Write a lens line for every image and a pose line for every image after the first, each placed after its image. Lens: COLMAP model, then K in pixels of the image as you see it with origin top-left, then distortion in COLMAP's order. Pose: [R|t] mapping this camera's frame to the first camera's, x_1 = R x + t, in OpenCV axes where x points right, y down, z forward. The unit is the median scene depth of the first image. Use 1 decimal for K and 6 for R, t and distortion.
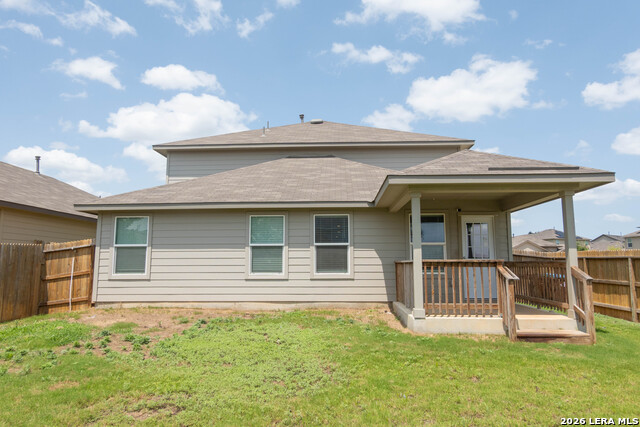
lens RADIAL K [[434.7, 0, 319.2], [0, 434.7, 214.9], [0, 0, 1]] dist [0.000222, -0.001254]
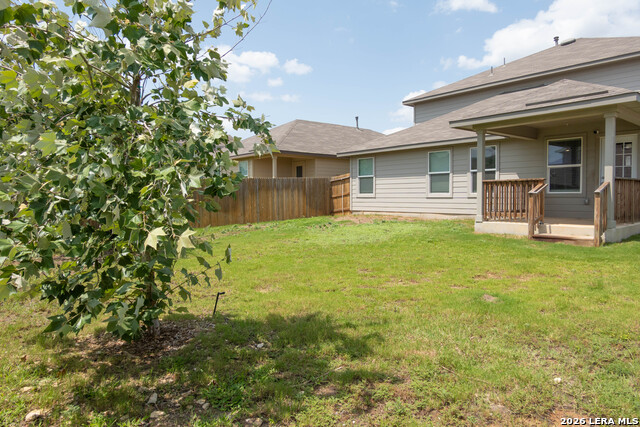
lens RADIAL K [[434.7, 0, 321.4], [0, 434.7, 212.0], [0, 0, 1]] dist [0.000222, -0.001254]
pose [[0.678219, 0.028511, -0.734307, 0.632249], [0.089637, 0.988576, 0.121174, -0.008110], [0.729372, -0.148004, 0.667915, -0.205152]]
